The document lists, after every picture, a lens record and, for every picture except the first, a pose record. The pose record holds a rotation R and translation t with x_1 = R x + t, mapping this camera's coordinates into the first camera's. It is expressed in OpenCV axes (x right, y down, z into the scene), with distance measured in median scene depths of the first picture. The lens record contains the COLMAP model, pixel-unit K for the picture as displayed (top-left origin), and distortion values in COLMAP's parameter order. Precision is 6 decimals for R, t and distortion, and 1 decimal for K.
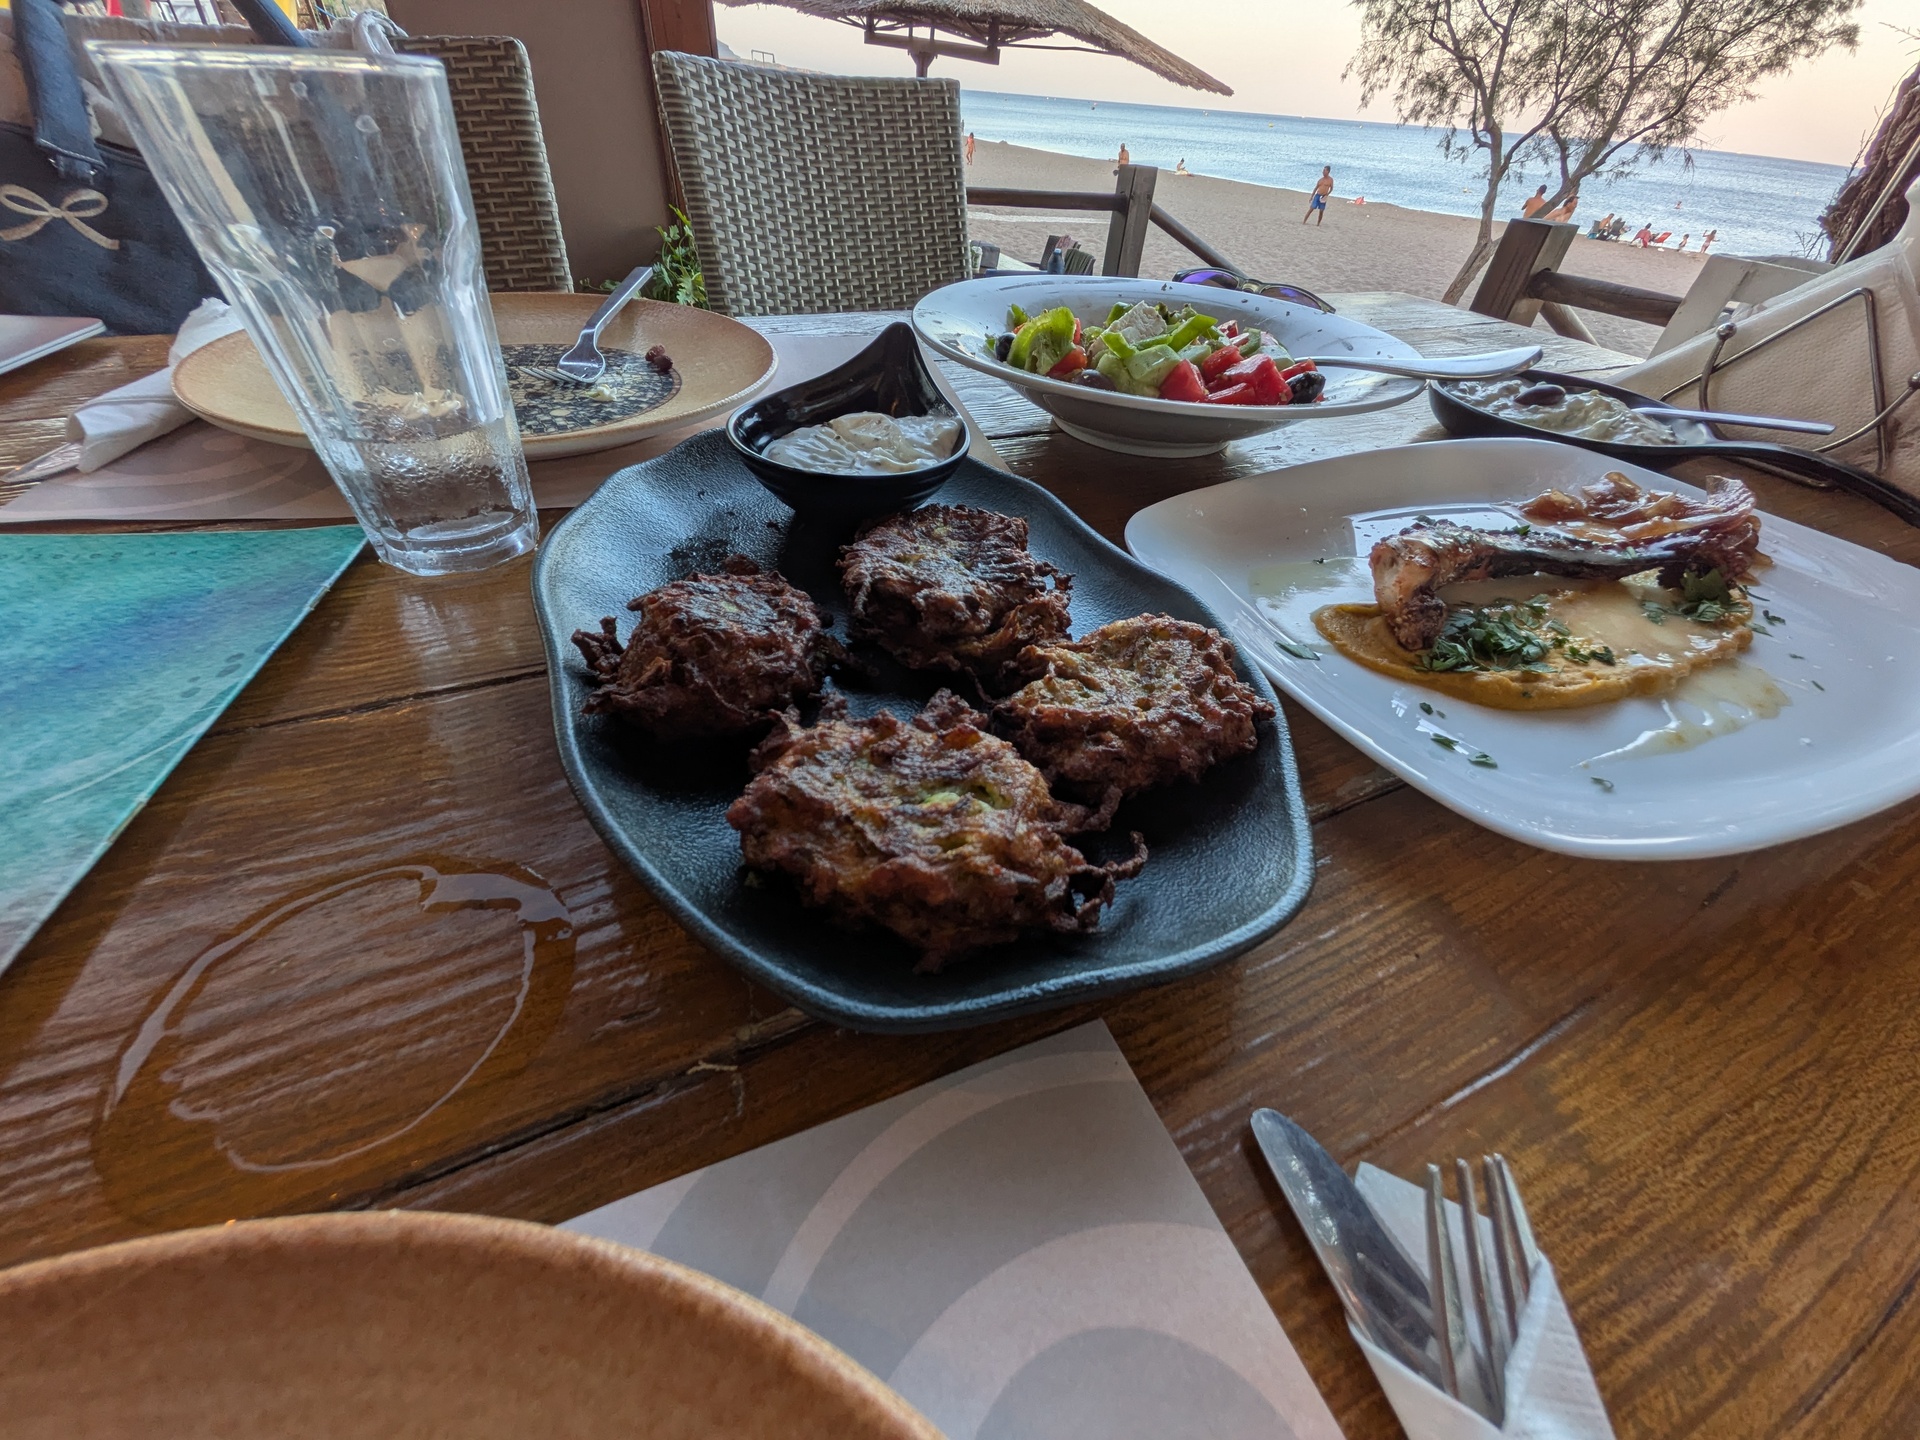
lens RADIAL K [[744.2, 0, 954.9], [0, 744.2, 709.5], [0, 0, 1]] dist [0.028119, -0.012112]
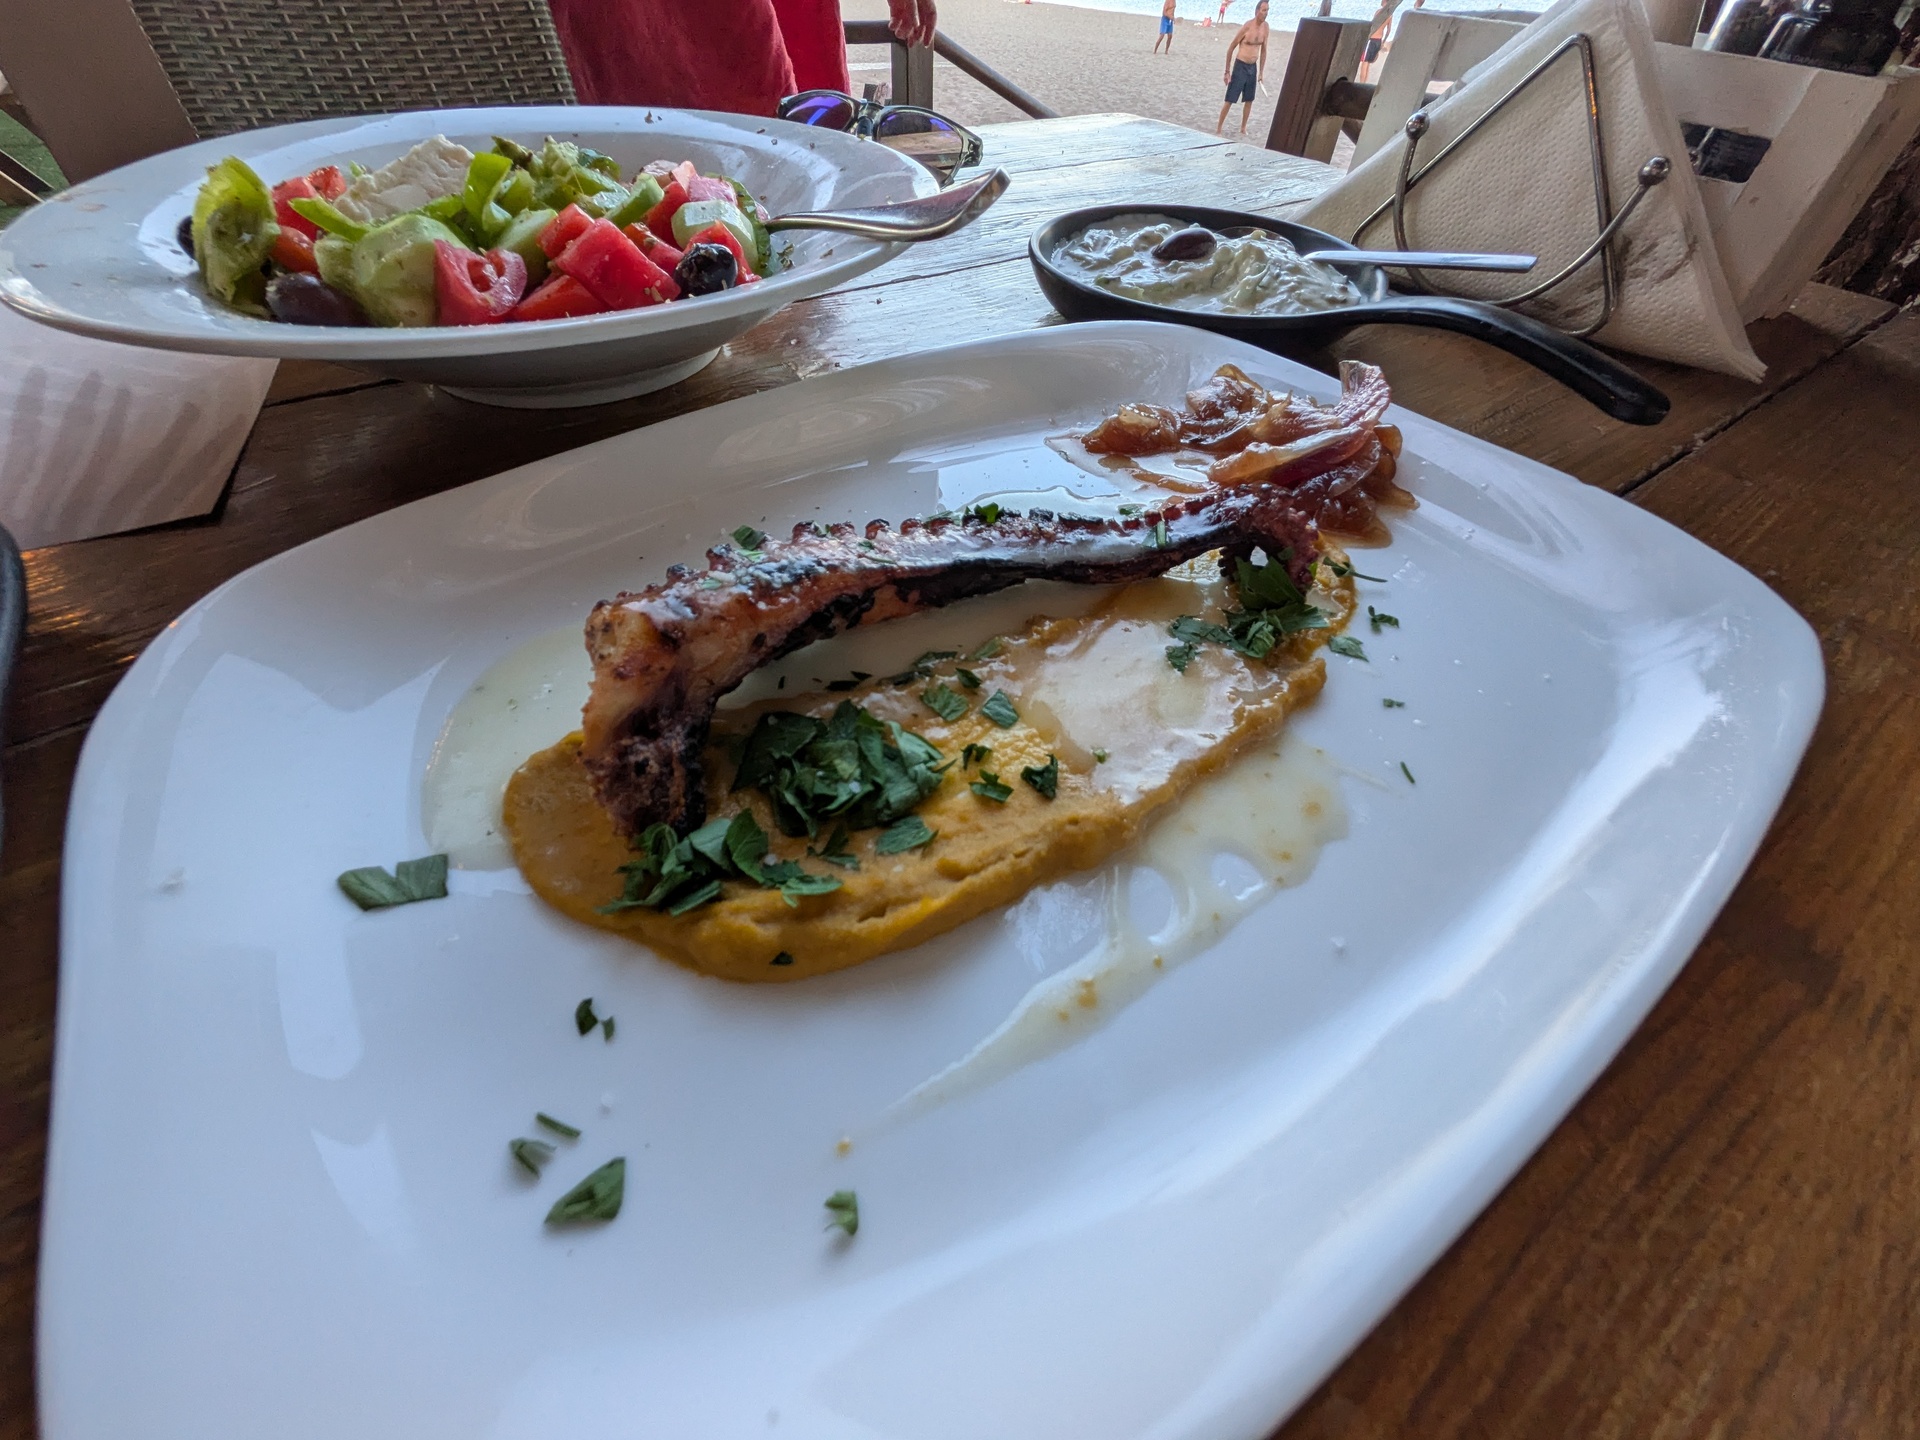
lens RADIAL K [[765.3, 0, 955.1], [0, 765.3, 719.2], [0, 0, 1]] dist [0.002356, 0.000125]
pose [[0.982663, -0.154890, 0.101895, 0.479001], [0.140654, 0.980871, 0.134568, -0.122771], [-0.120789, -0.117903, 0.985652, 0.305354]]
